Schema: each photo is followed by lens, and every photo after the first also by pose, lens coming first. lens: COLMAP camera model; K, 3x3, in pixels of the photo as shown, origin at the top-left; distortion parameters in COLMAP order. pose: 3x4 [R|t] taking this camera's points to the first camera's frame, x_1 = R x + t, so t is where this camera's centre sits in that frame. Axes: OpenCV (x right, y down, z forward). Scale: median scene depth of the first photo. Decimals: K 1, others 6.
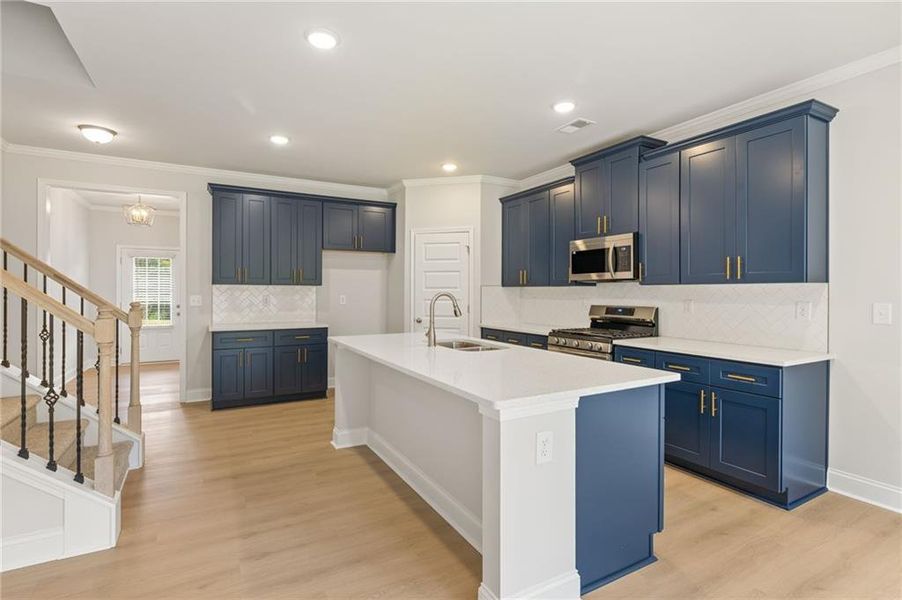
lens RADIAL K [[438.4, 0, 452.6], [0, 438.4, 290.6], [0, 0, 1]] dist [-0.004600, -0.000546]
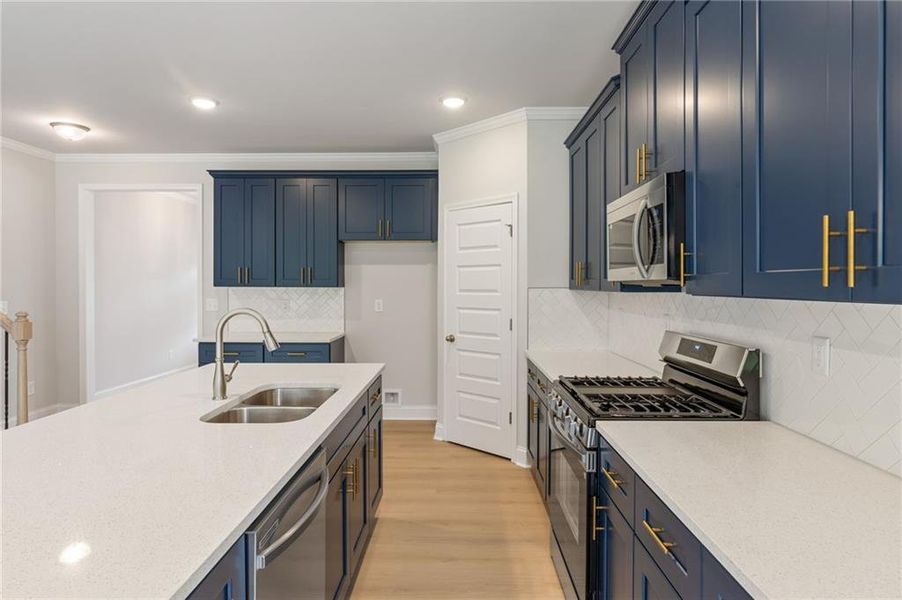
lens RADIAL K [[517.1, 0, 450.7], [0, 517.1, 278.8], [0, 0, 1]] dist [-0.000065, 0.001113]
pose [[0.865238, -0.008008, -0.501297, 0.411834], [0.004554, 0.999957, -0.008114, -0.022135], [0.501341, 0.004737, 0.865237, 0.388673]]
